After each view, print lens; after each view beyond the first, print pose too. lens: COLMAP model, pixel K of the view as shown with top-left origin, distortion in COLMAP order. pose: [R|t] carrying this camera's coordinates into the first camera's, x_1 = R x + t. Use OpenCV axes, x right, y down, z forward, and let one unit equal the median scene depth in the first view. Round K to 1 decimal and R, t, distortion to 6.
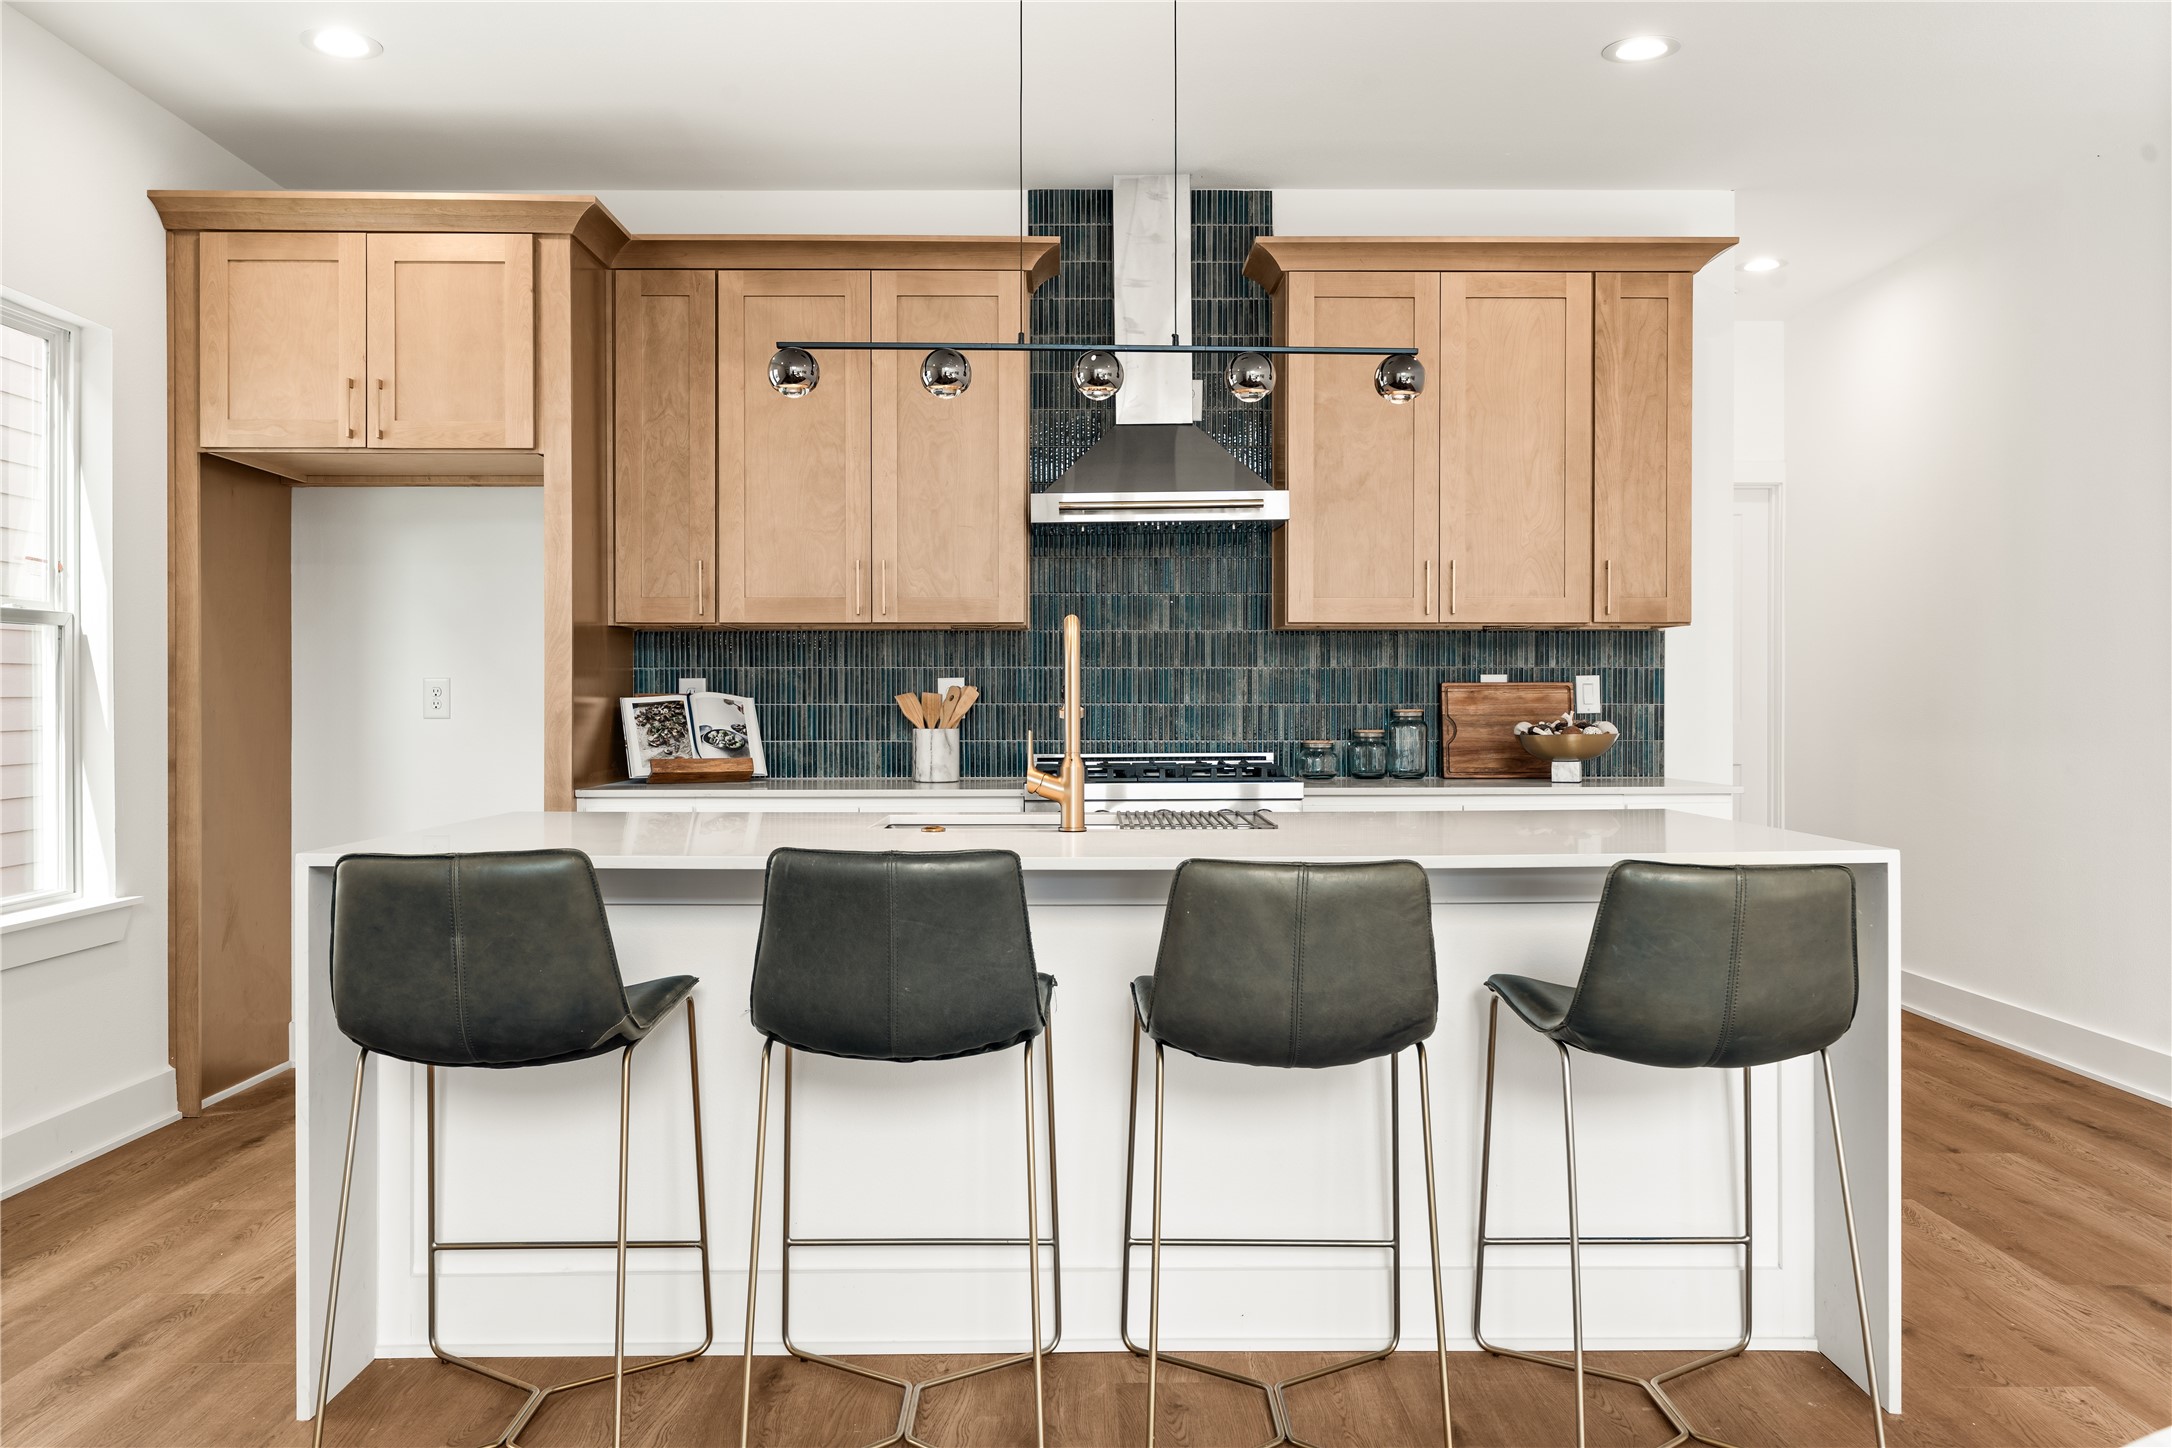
lens RADIAL K [[1701.6, 0, 1074.7], [0, 1701.6, 690.3], [0, 0, 1]] dist [0.002944, 0.002141]
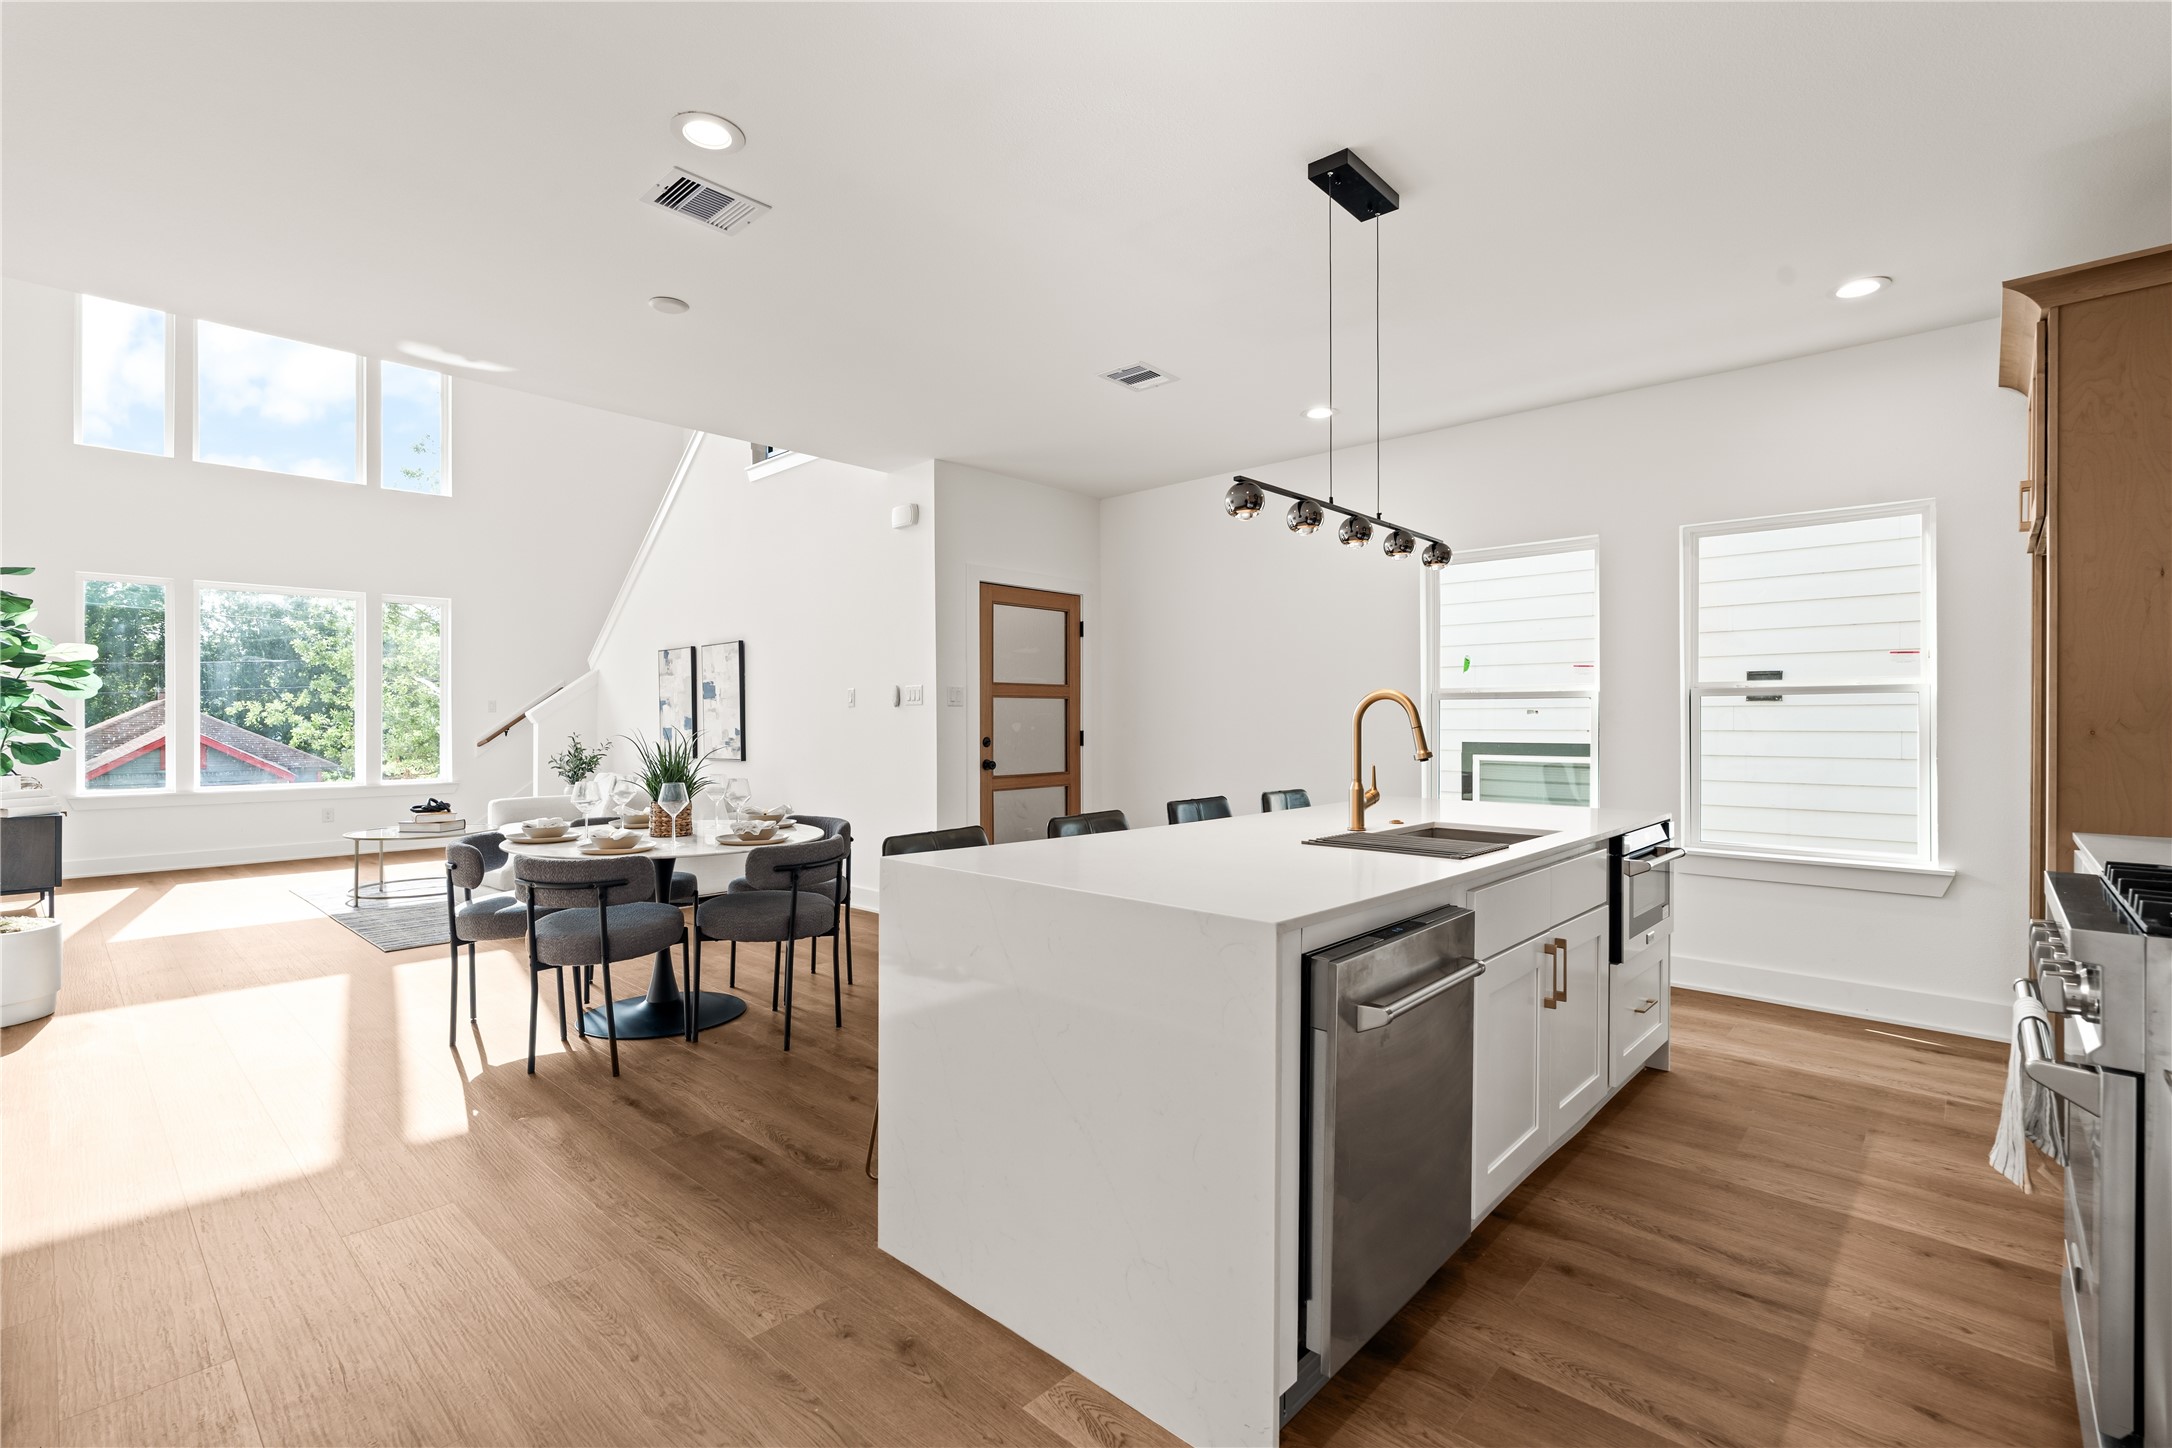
lens RADIAL K [[974.0, 0, 1089.4], [0, 974.0, 723.0], [0, 0, 1]] dist [-0.008904, 0.003572]
pose [[-0.681479, 0.001603, -0.731836, 0.511769], [0.003574, 0.999993, -0.001138, -0.009388], [0.731829, -0.003391, -0.681480, 0.899812]]
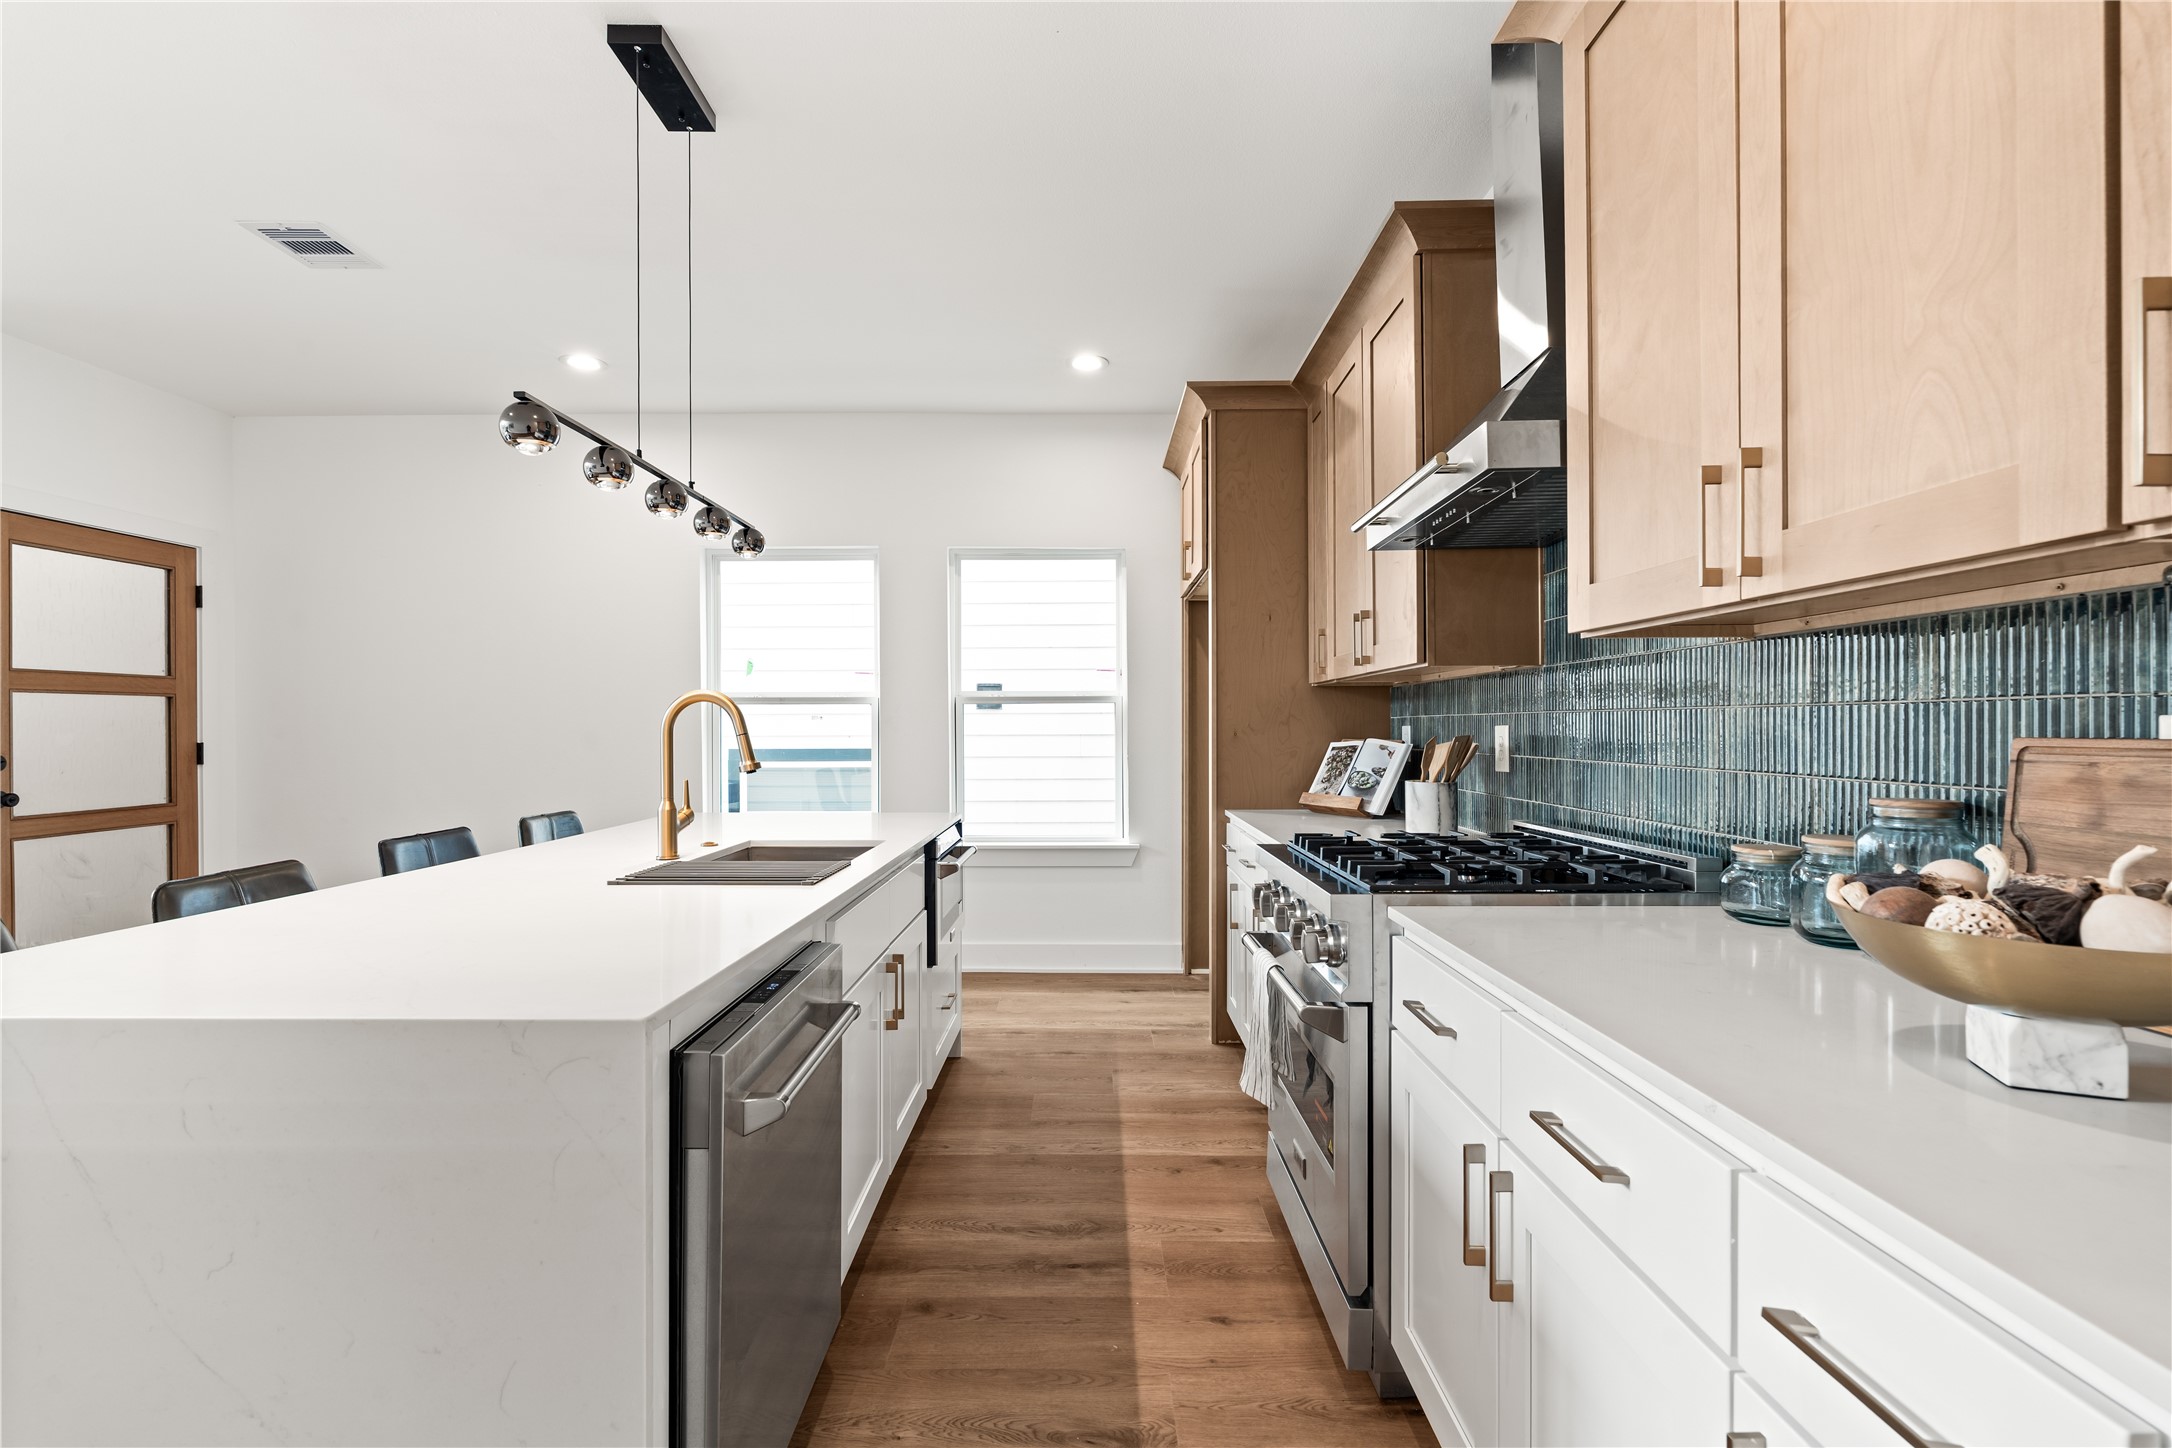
lens RADIAL K [[974.0, 0, 1085.3], [0, 974.0, 727.2], [0, 0, 1]] dist [-0.008904, 0.003572]
pose [[-0.007482, 0.001504, -0.999971, 0.460189], [0.008687, 0.999961, 0.001439, -0.009642], [0.999934, -0.008676, -0.007495, 0.834207]]
